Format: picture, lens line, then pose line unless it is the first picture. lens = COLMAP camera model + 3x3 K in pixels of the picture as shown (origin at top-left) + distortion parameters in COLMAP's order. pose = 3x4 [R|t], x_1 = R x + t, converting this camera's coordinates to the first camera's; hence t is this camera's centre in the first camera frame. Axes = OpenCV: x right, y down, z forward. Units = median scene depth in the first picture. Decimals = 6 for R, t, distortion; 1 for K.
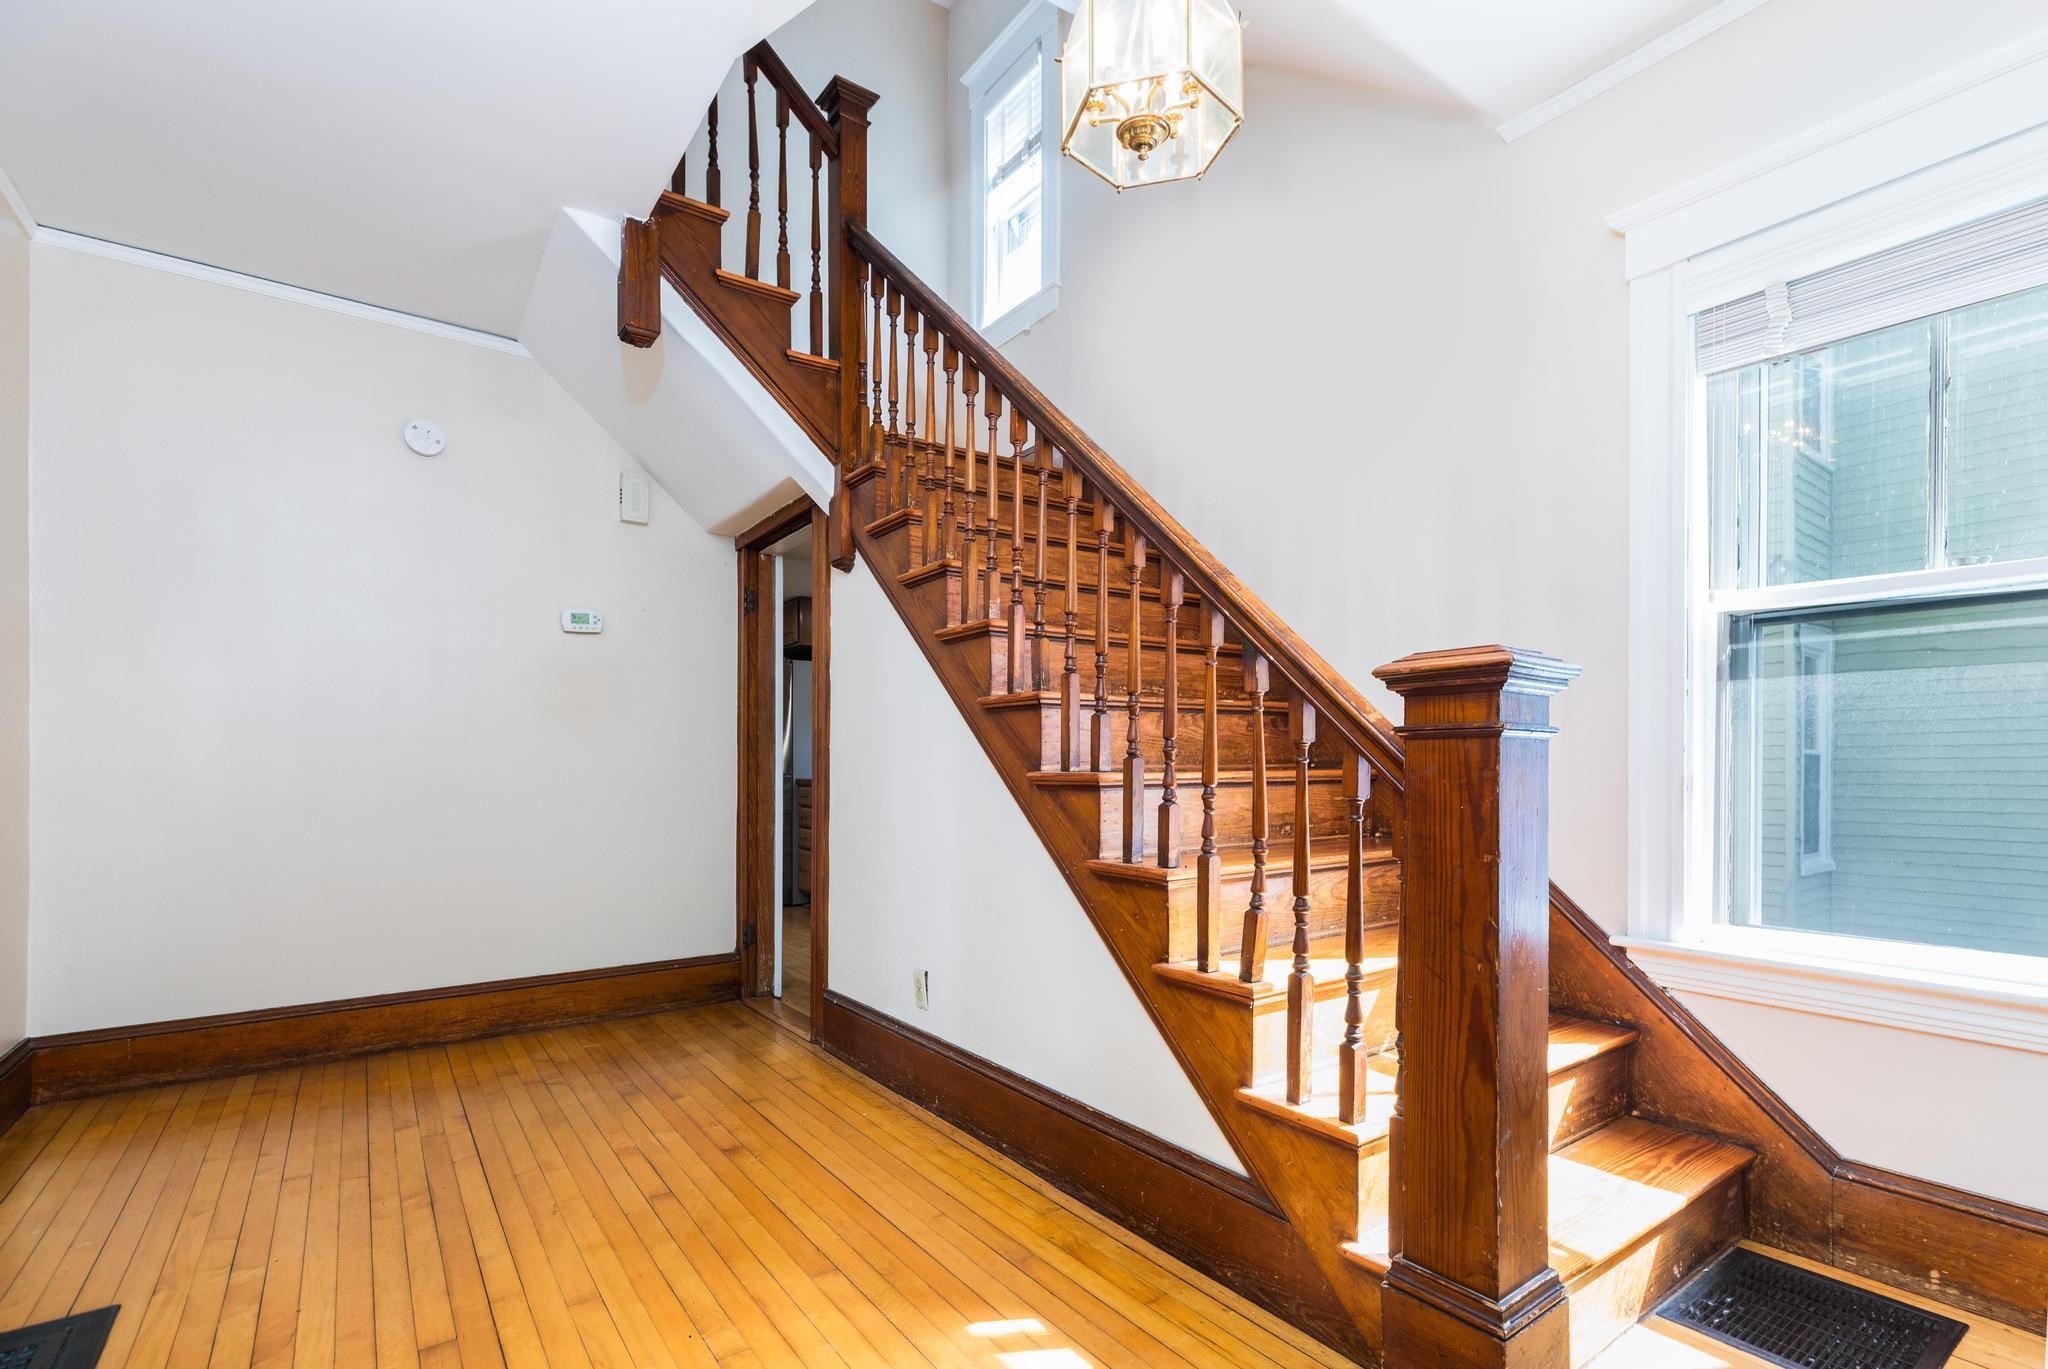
lens RADIAL K [[937.4, 0, 1048.7], [0, 937.4, 755.4], [0, 0, 1]] dist [0.006571, -0.000360]
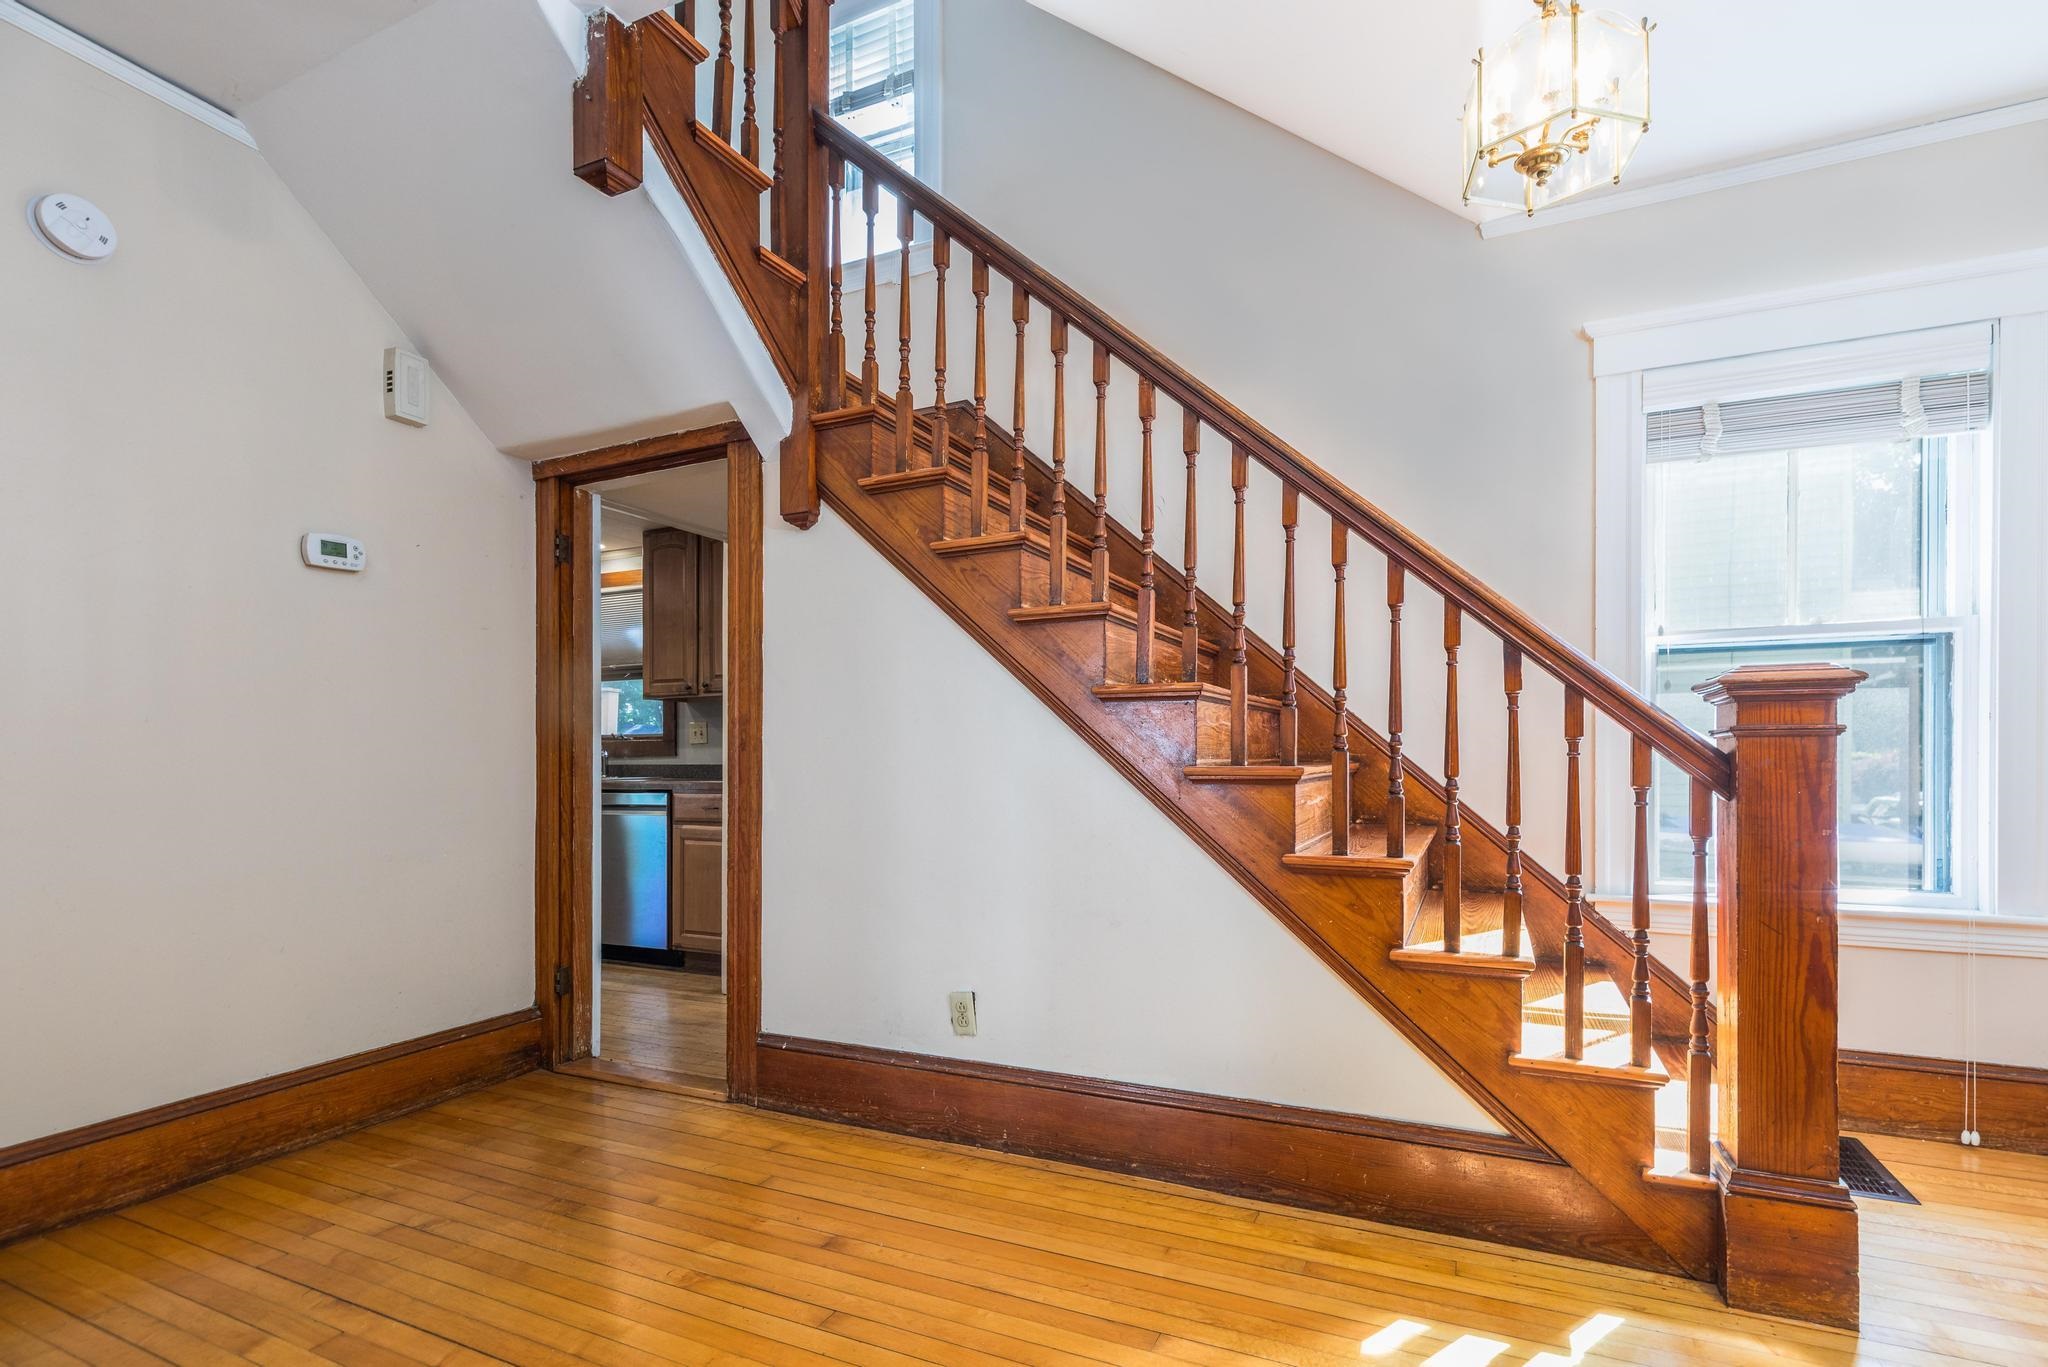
lens RADIAL K [[937.4, 0, 1048.7], [0, 937.4, 754.4], [0, 0, 1]] dist [0.006571, -0.000360]
pose [[0.875126, 0.001067, 0.483893, -0.469638], [-0.002524, 0.999994, 0.002360, 0.002267], [-0.483888, -0.003286, 0.875124, 0.179589]]
